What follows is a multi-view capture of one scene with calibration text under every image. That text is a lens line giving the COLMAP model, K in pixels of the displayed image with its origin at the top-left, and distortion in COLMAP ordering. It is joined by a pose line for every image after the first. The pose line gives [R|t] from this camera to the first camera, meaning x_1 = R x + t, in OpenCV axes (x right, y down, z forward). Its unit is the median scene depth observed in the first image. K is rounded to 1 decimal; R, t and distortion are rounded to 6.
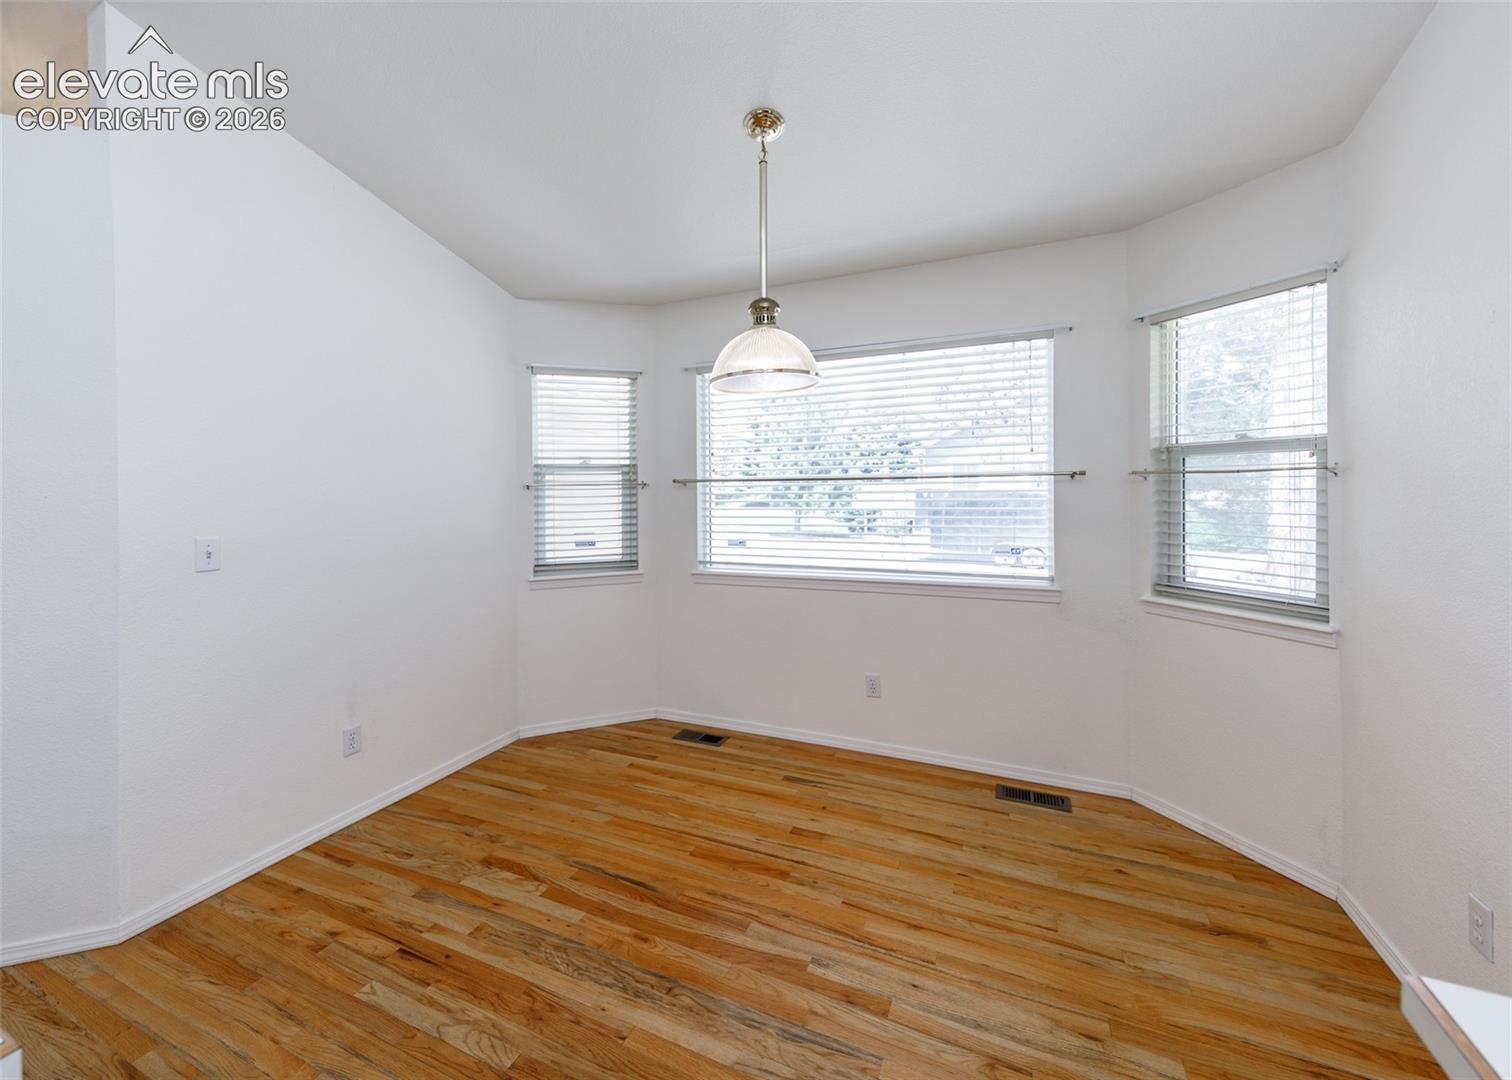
lens RADIAL K [[613.7, 0, 781.6], [0, 613.7, 490.8], [0, 0, 1]] dist [0.003528, -0.001703]
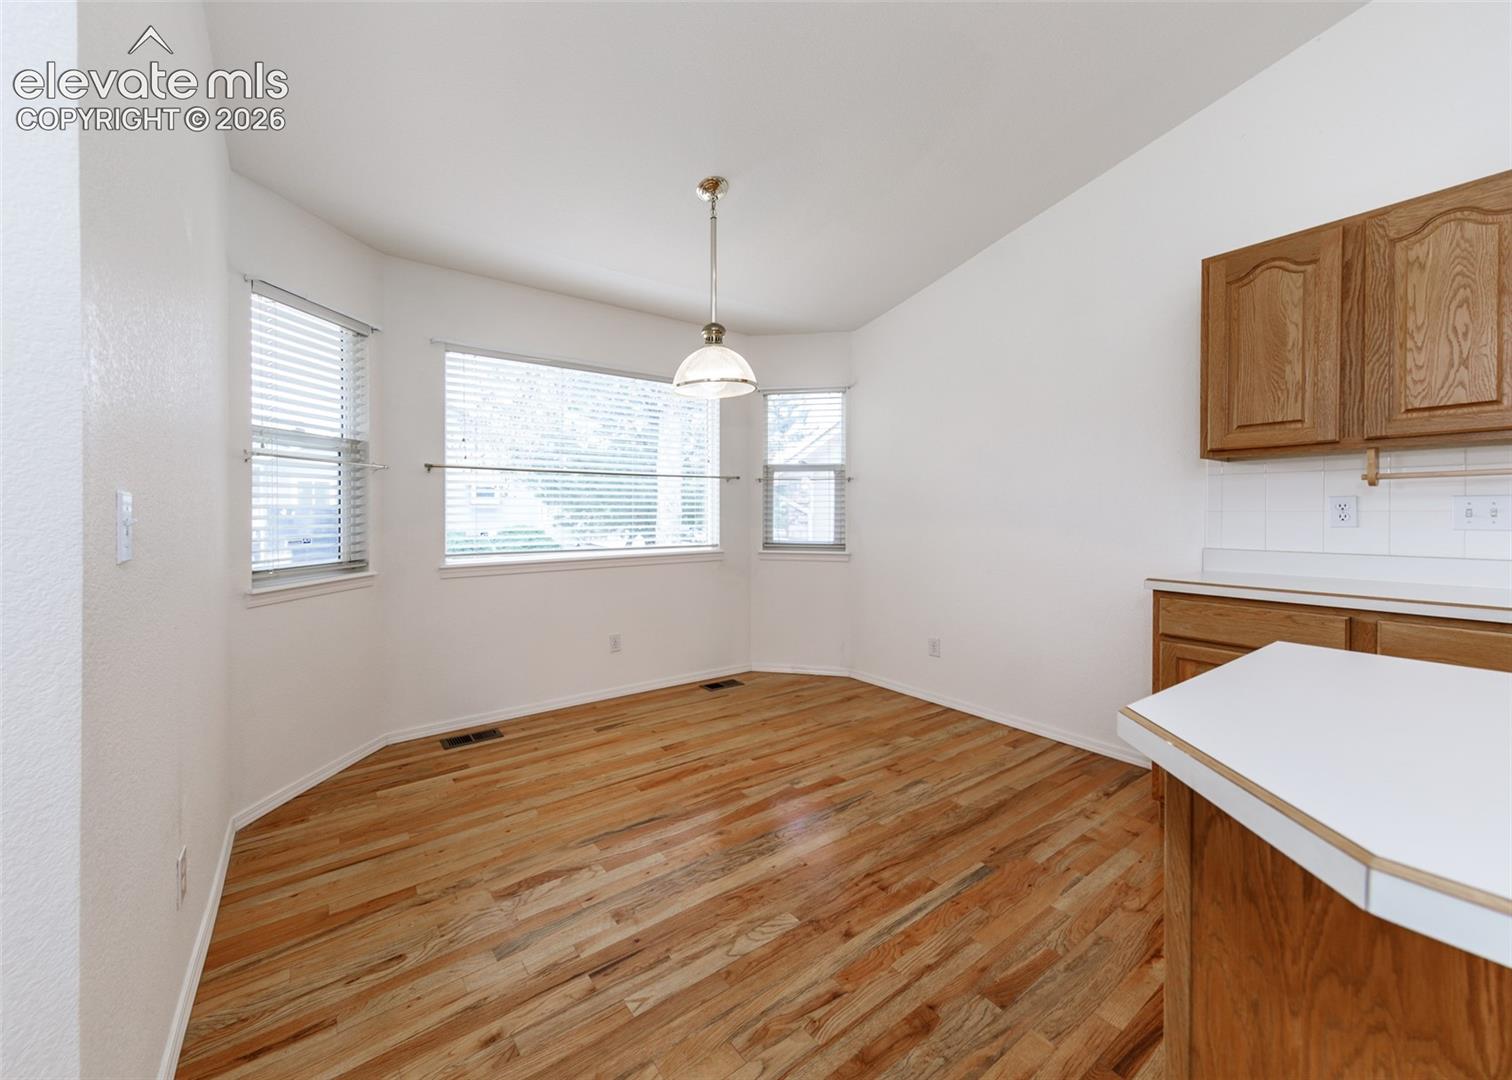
lens RADIAL K [[552.0, 0, 682.6], [0, 552.0, 517.3], [0, 0, 1]] dist [0.006580, -0.002094]
pose [[0.546483, -0.000773, 0.837470, -0.905901], [-0.000698, 0.999999, 0.001378, 0.082320], [-0.837470, -0.001338, 0.546482, 0.359341]]
